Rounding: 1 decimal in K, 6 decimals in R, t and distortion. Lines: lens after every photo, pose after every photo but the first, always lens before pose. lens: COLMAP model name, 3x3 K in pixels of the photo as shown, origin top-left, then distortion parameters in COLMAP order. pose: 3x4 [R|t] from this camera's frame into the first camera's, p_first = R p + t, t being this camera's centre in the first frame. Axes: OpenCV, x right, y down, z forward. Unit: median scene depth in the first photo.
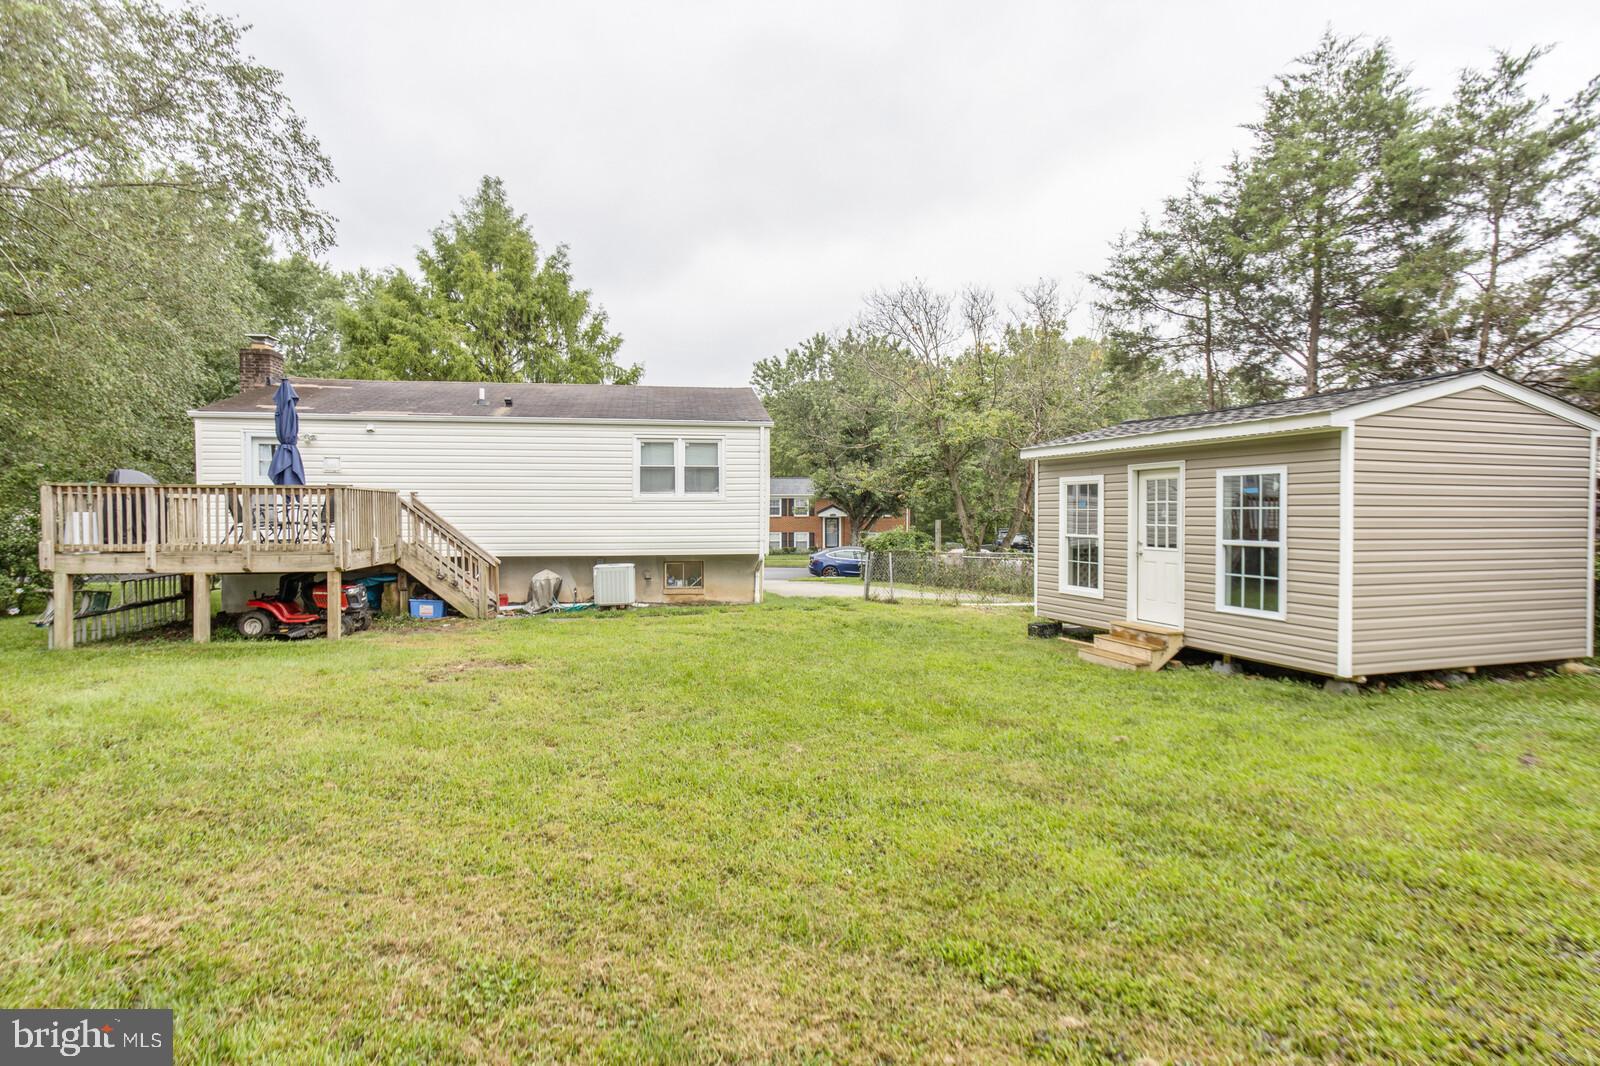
lens RADIAL K [[805.7, 0, 796.3], [0, 805.7, 520.4], [0, 0, 1]] dist [-0.000945, 0.000548]
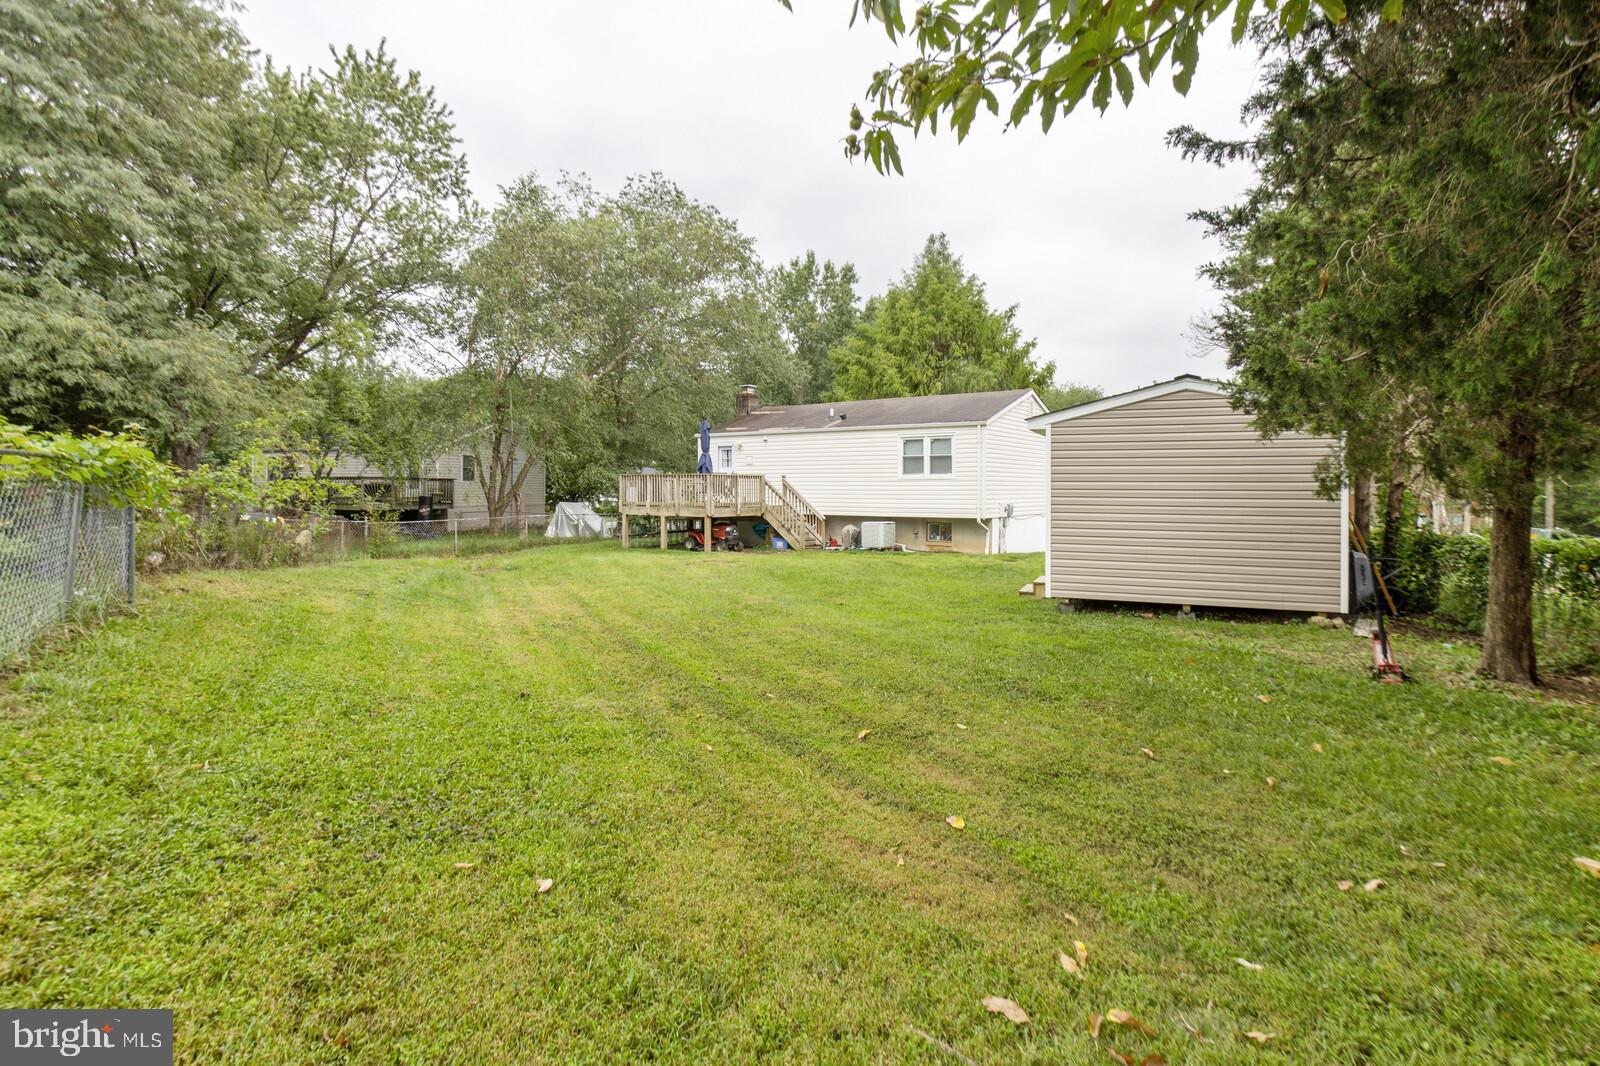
lens RADIAL K [[805.7, 0, 796.3], [0, 805.7, 520.4], [0, 0, 1]] dist [-0.000945, 0.000548]
pose [[0.713100, 0.026393, -0.700566, 0.715760], [-0.009376, 0.999561, 0.028114, 0.010550], [0.701000, -0.013479, 0.713034, -0.185001]]
